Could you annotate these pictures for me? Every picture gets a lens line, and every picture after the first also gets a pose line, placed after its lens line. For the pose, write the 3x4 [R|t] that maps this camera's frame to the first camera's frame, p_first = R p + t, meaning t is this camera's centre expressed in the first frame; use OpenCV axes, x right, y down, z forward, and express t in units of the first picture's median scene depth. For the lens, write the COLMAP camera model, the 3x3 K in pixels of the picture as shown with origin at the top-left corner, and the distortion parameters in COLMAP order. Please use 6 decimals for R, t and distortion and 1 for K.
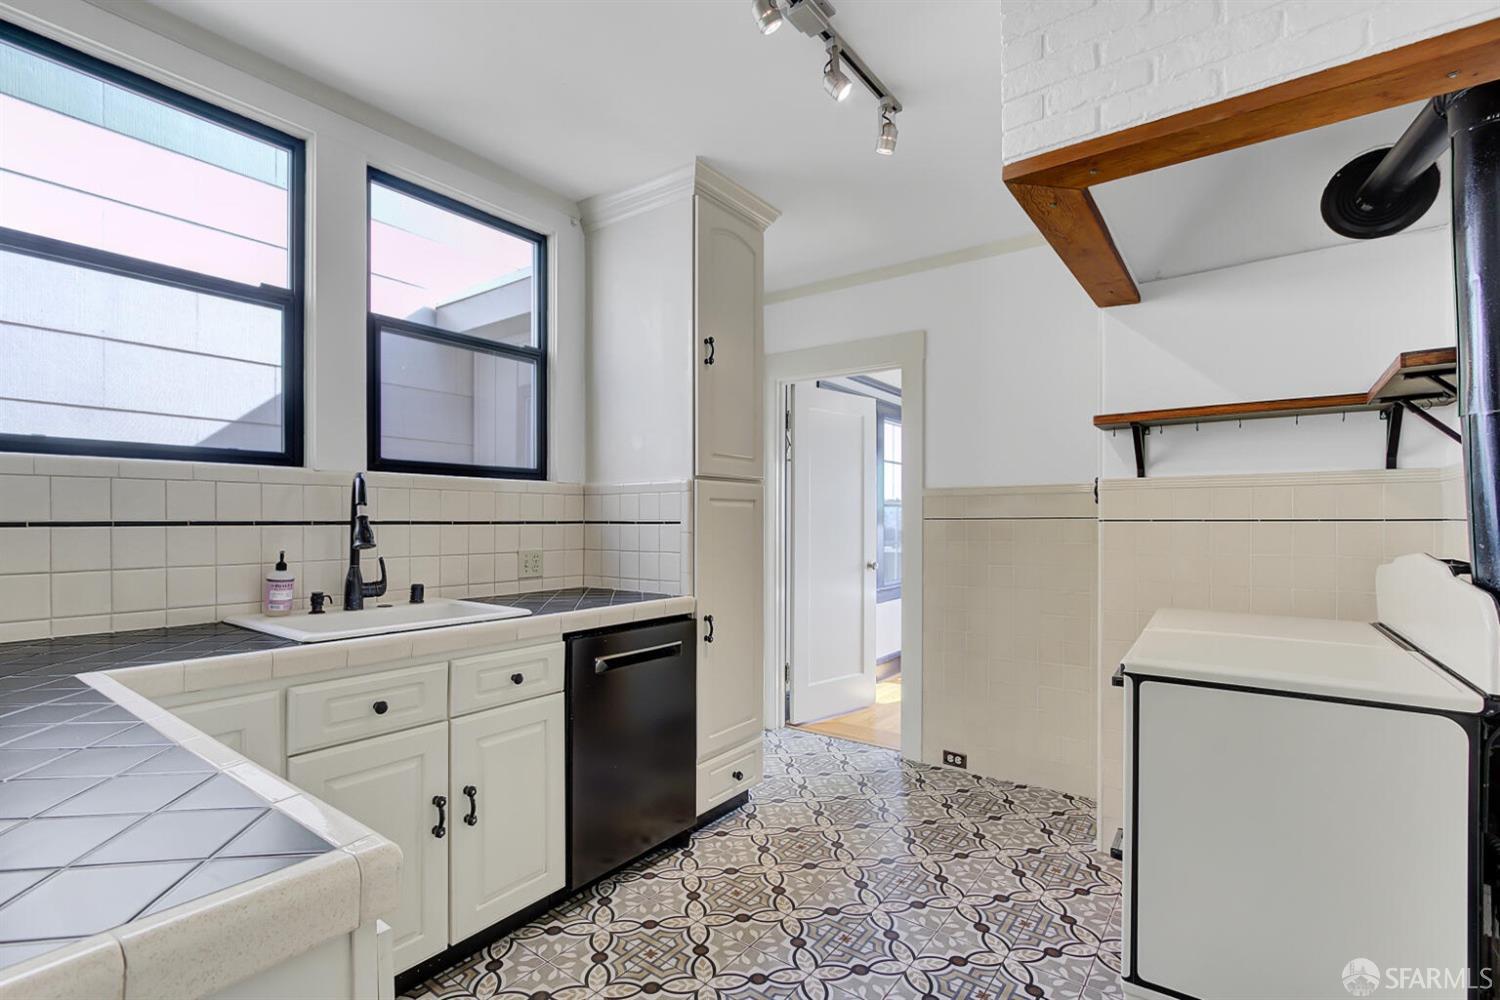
lens RADIAL K [[701.1, 0, 729.0], [0, 701.1, 513.9], [0, 0, 1]] dist [-0.000875, 0.001074]
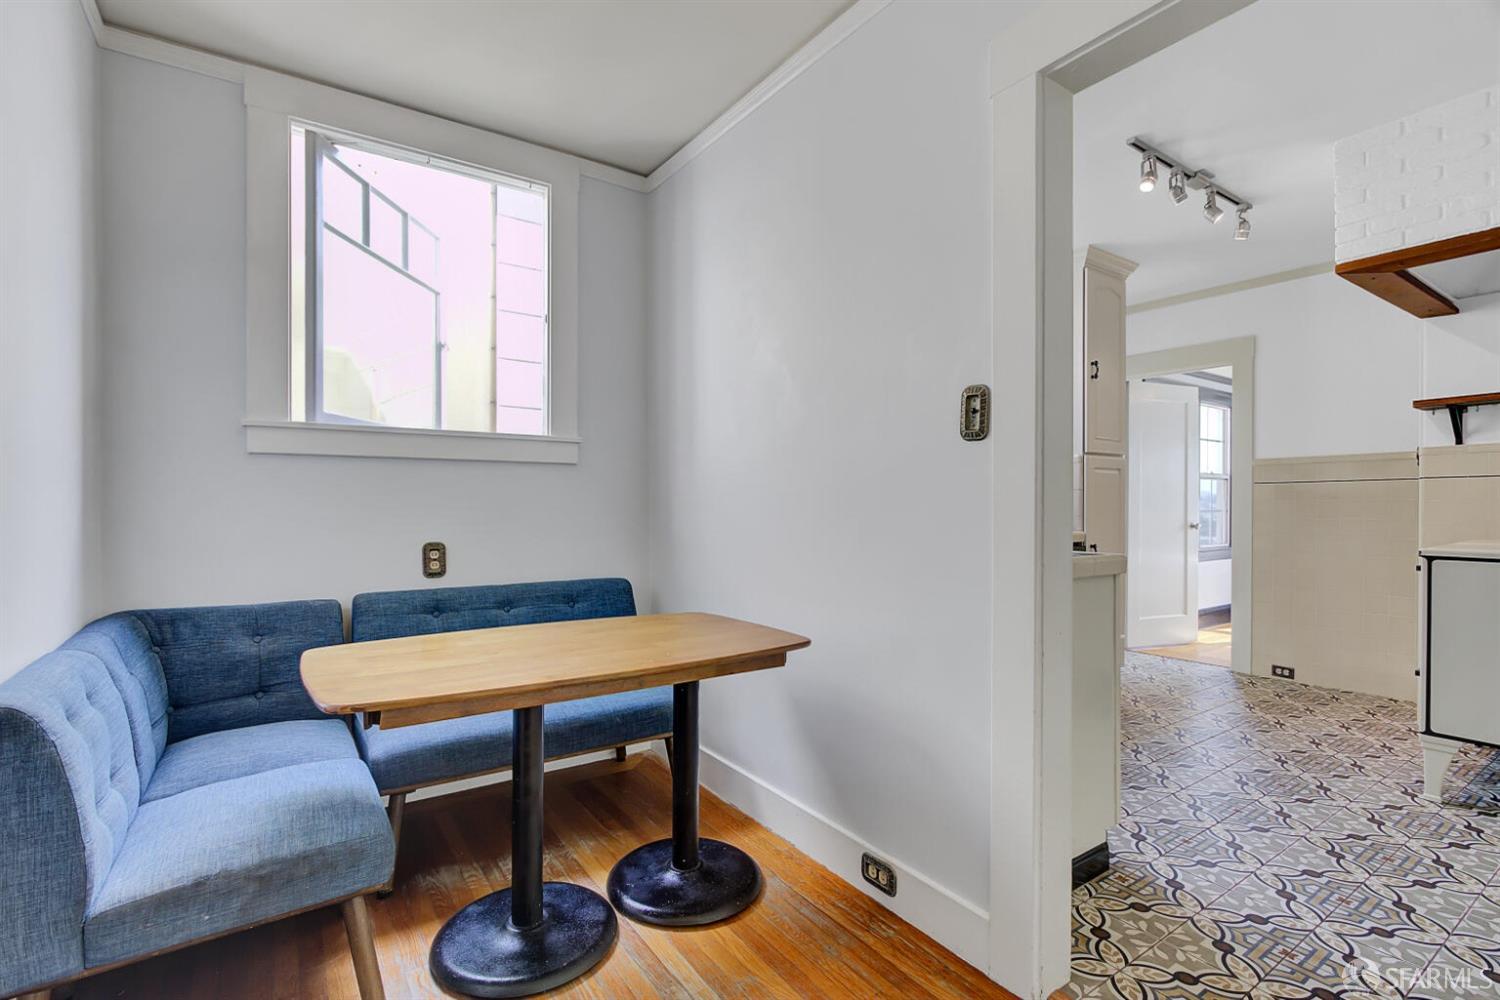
lens RADIAL K [[701.1, 0, 729.0], [0, 701.1, 513.9], [0, 0, 1]] dist [-0.000875, 0.001074]
pose [[0.946534, 0.001460, -0.322602, -0.287448], [0.004277, 0.999845, 0.017076, 0.049427], [0.322577, -0.017543, 0.946381, -0.695134]]
